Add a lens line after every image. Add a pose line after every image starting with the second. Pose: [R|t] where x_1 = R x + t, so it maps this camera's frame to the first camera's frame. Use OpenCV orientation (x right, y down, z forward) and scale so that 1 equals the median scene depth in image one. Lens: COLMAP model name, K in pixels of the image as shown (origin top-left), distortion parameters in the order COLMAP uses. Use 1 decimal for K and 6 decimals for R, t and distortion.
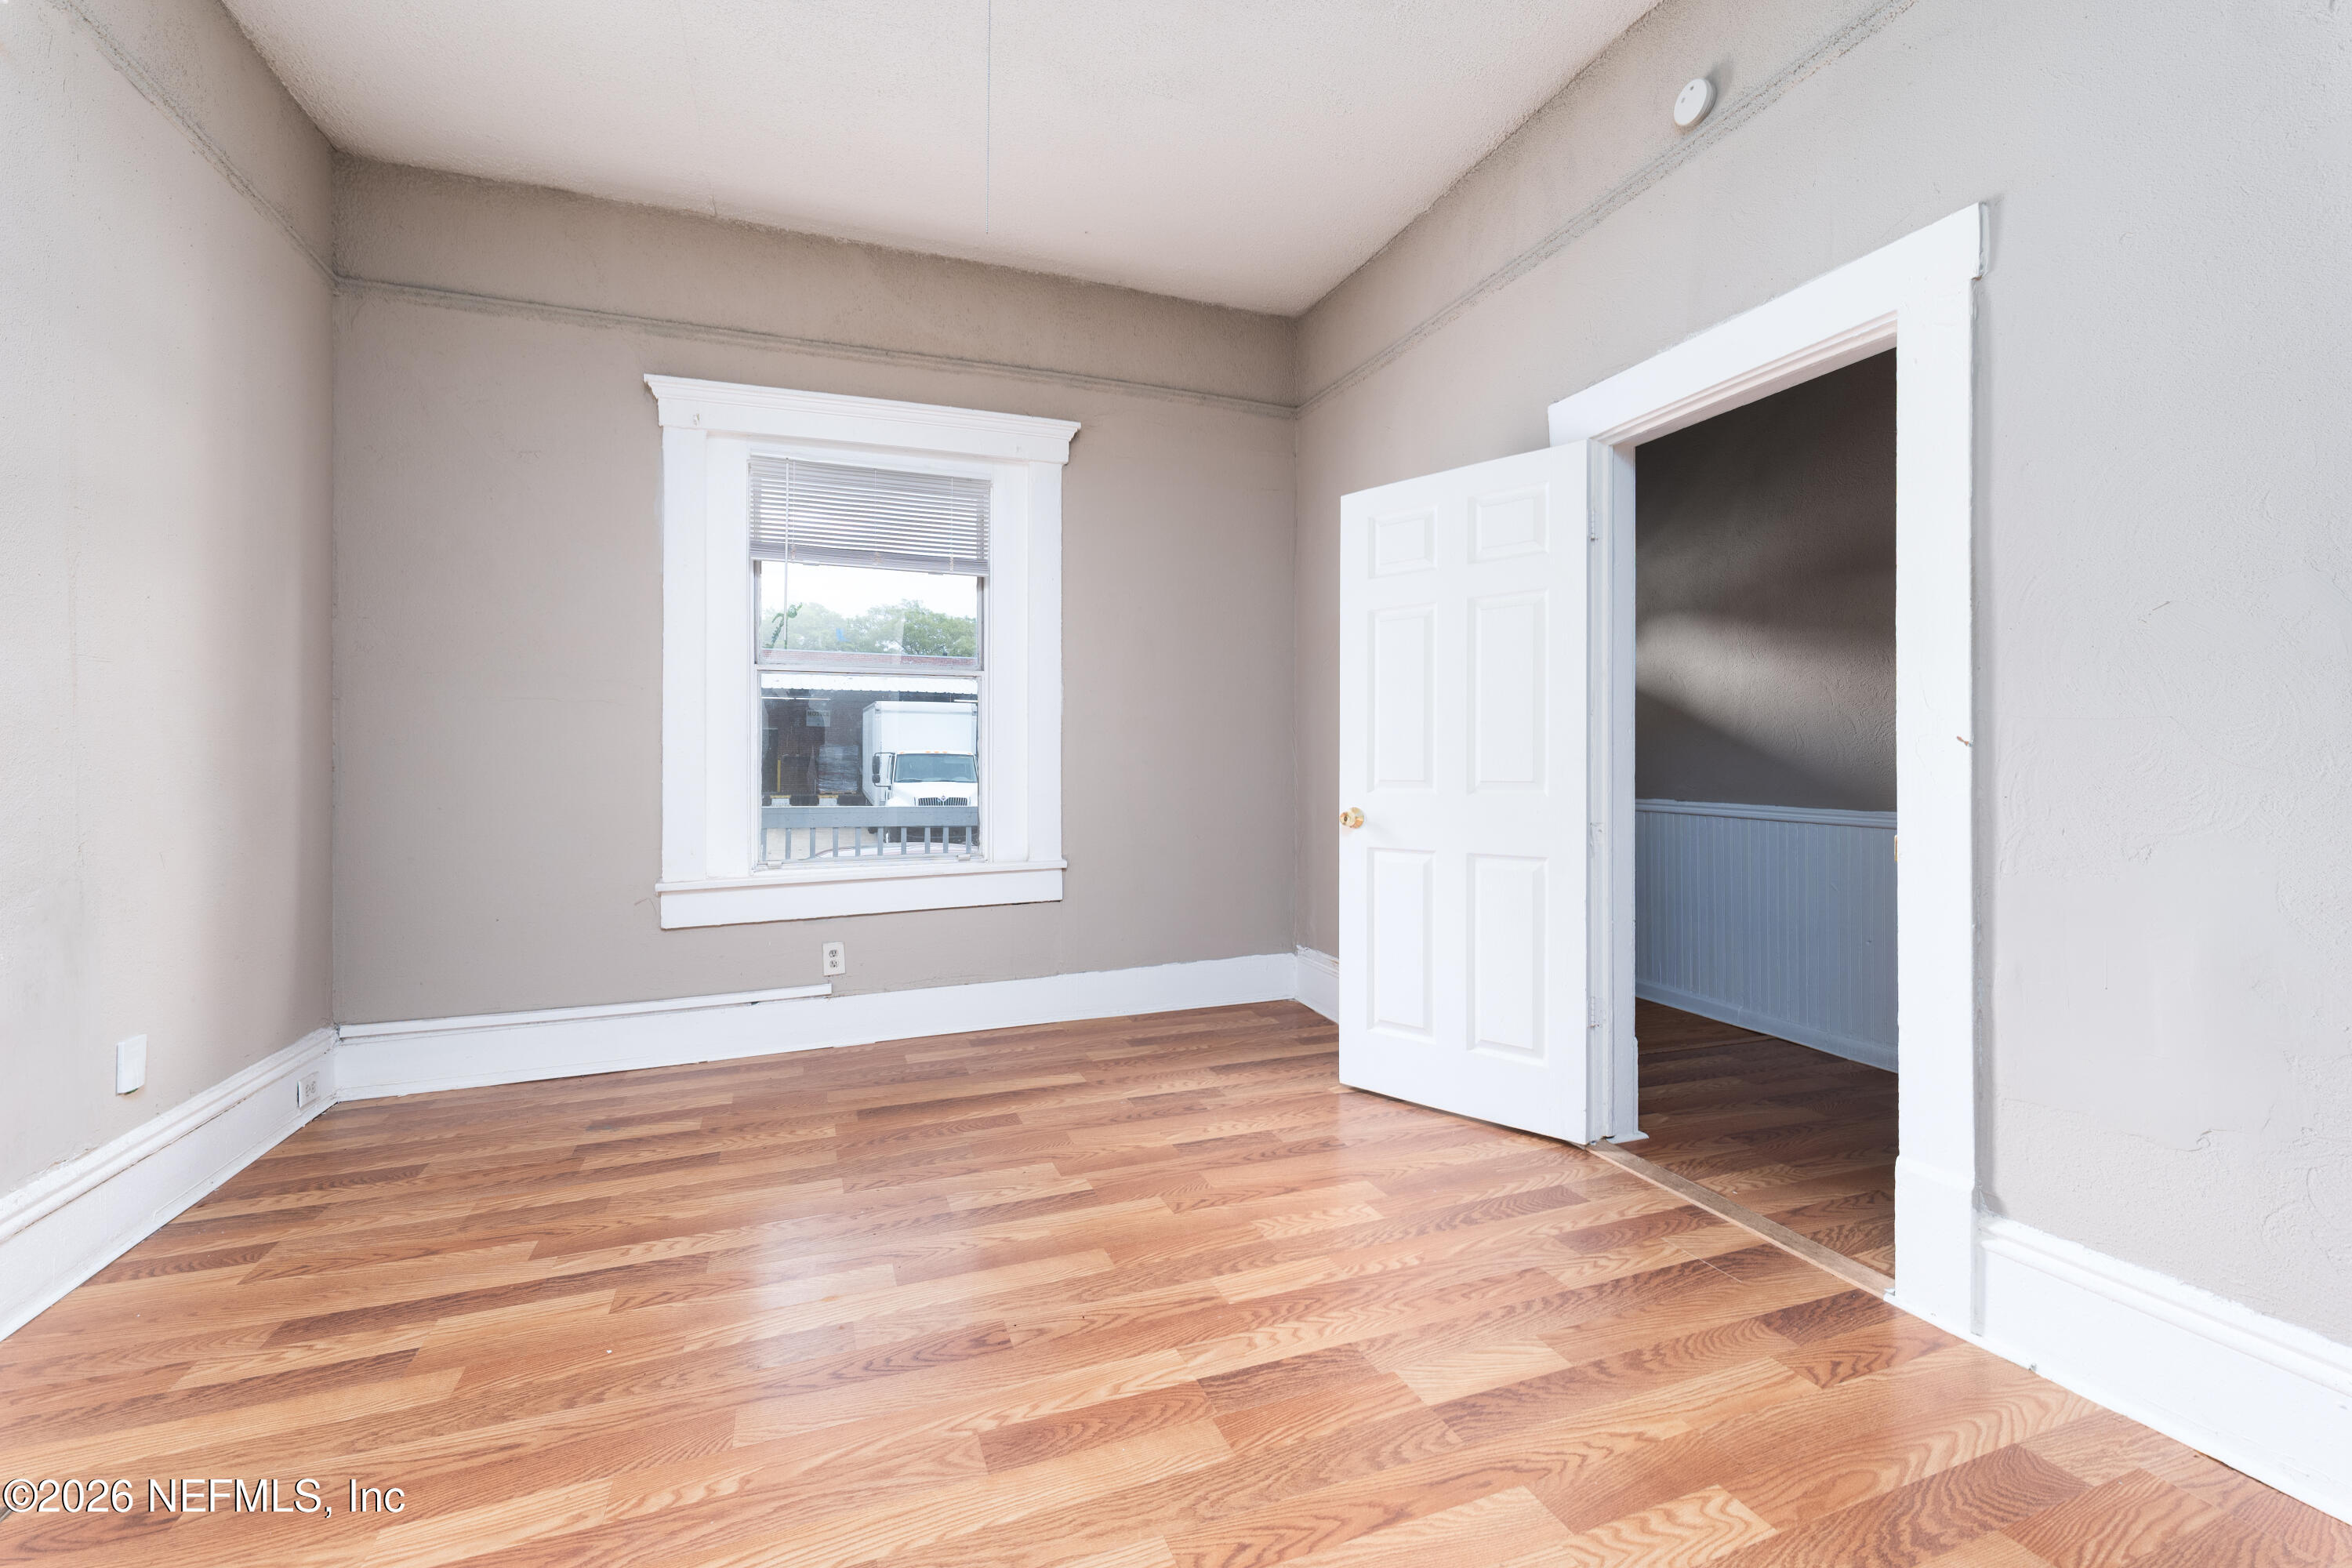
lens RADIAL K [[953.1, 0, 1172.9], [0, 953.1, 781.9], [0, 0, 1]] dist [0.004488, 0.000758]
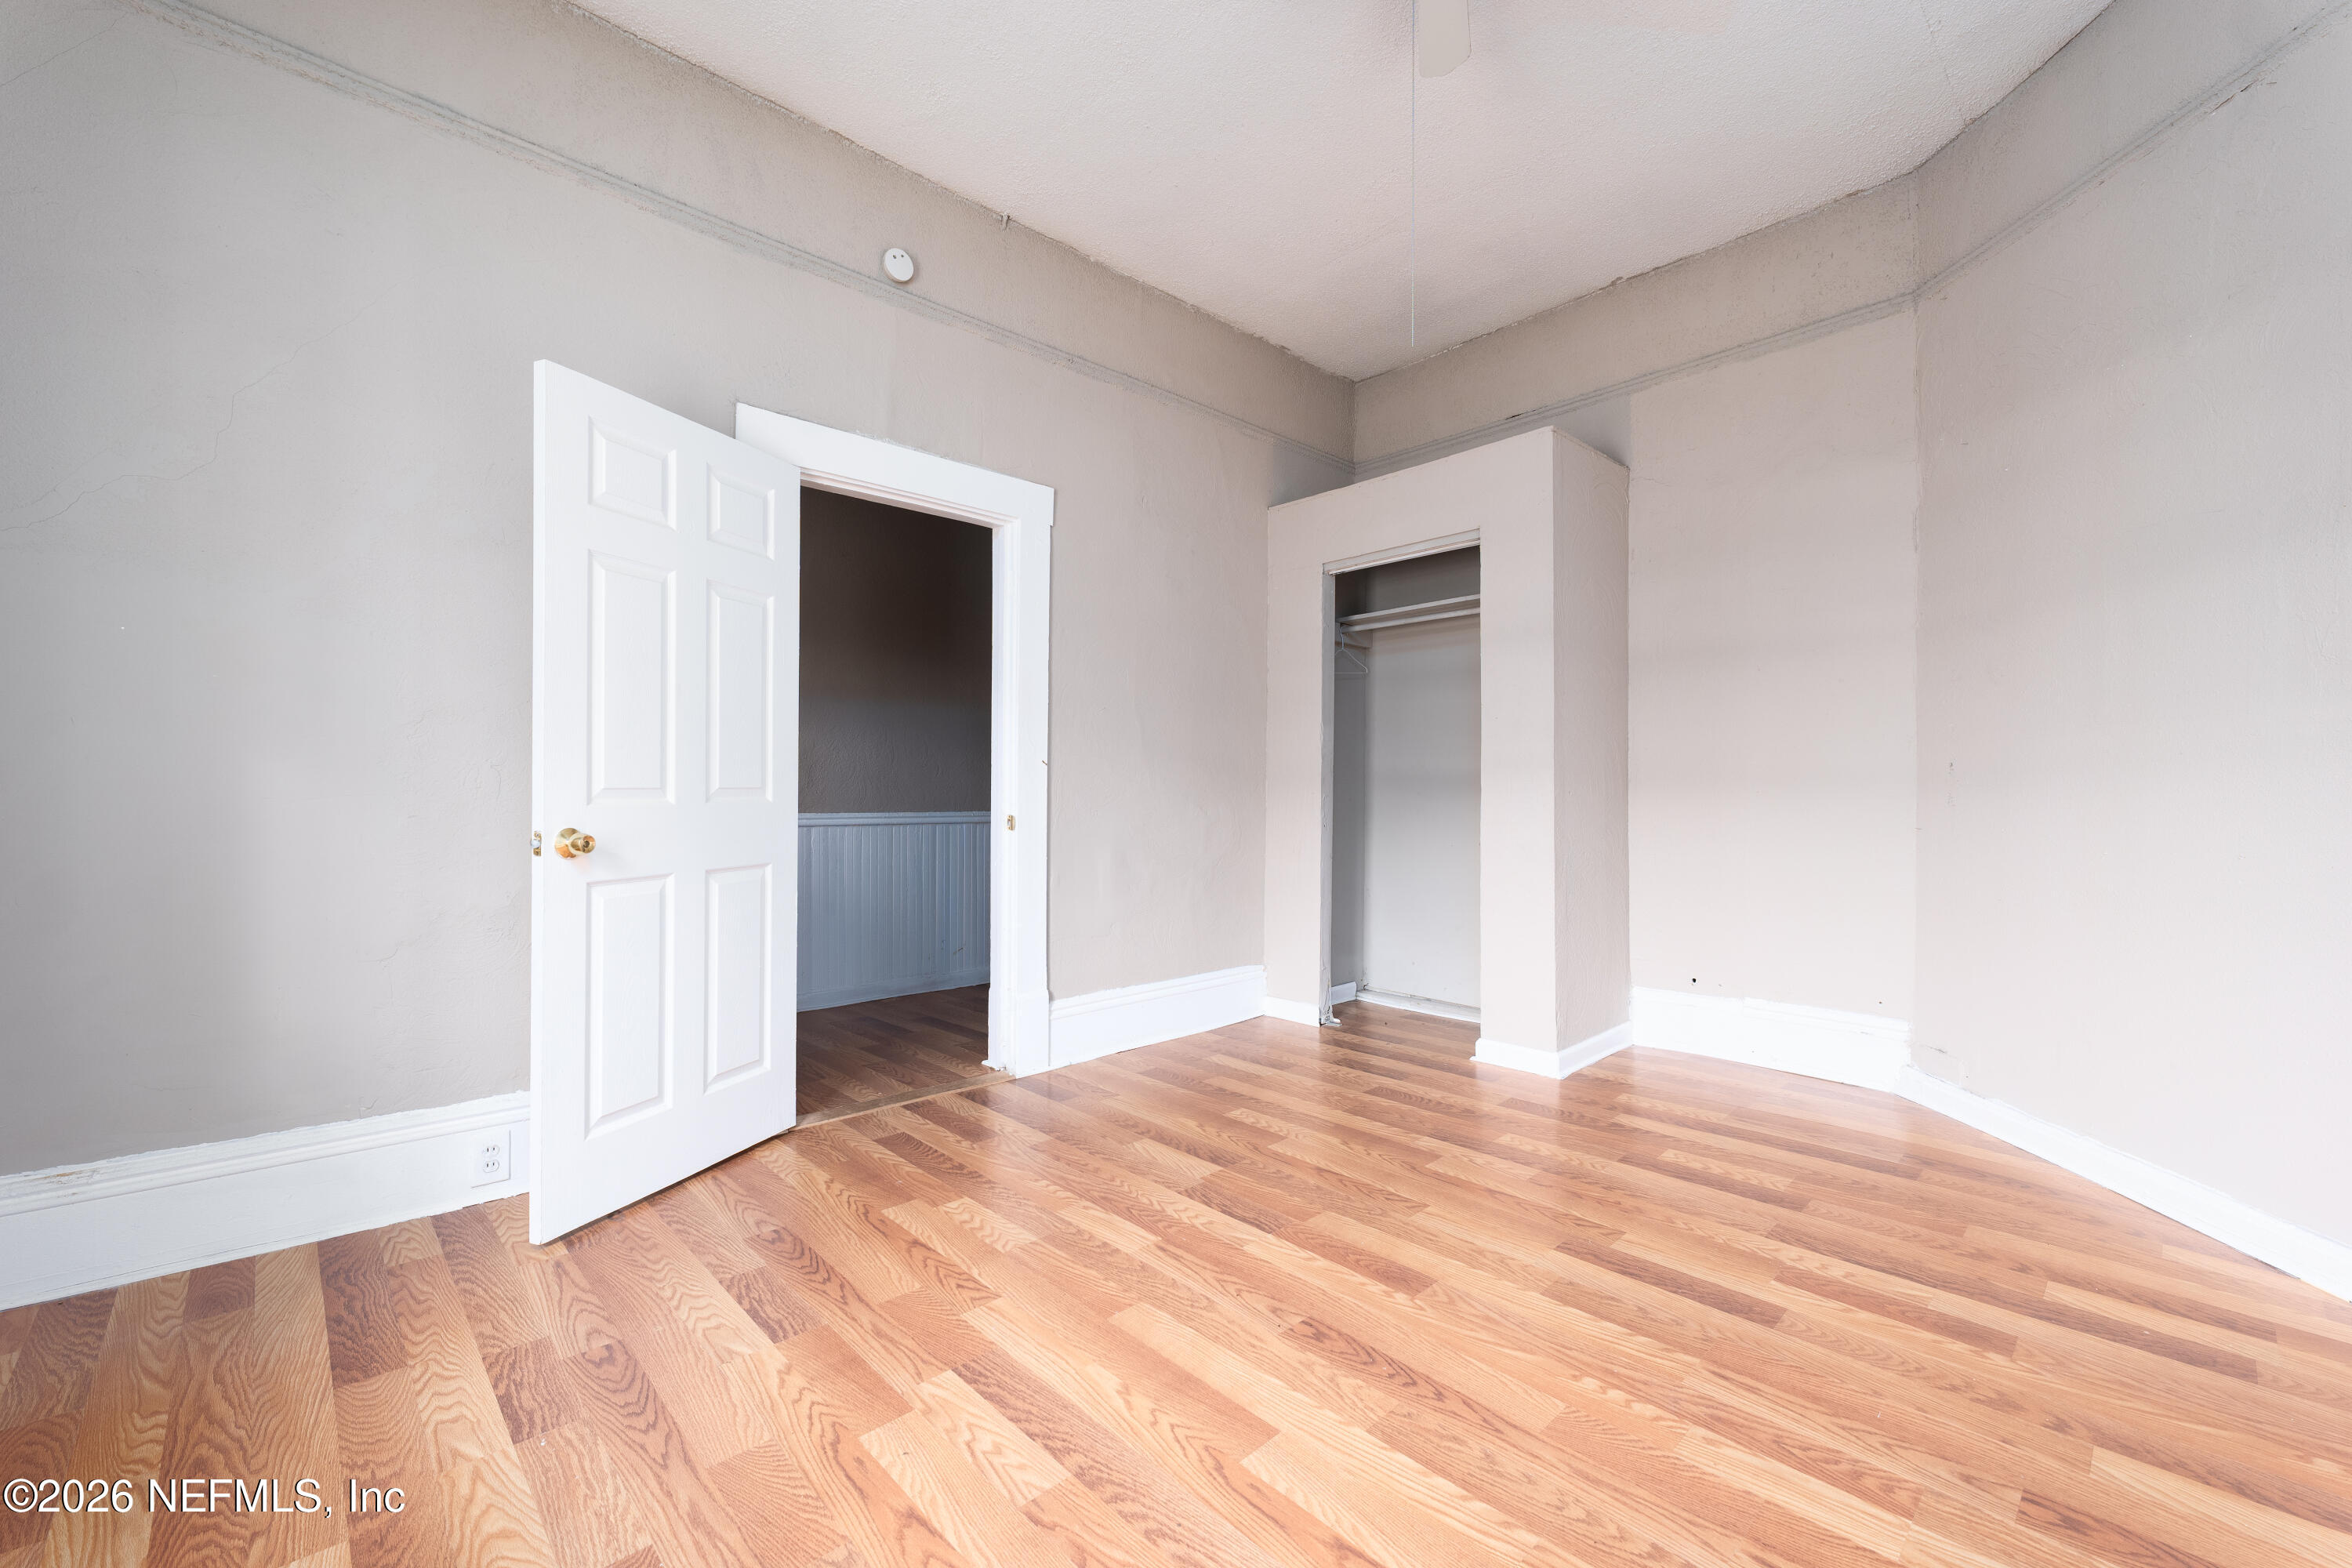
lens RADIAL K [[953.1, 0, 1170.1], [0, 953.1, 797.5], [0, 0, 1]] dist [0.004488, 0.000758]
pose [[-0.367280, -0.012335, 0.930029, -1.055022], [0.009622, 0.999808, 0.017060, -0.001609], [-0.930061, 0.015214, -0.367091, 1.477259]]
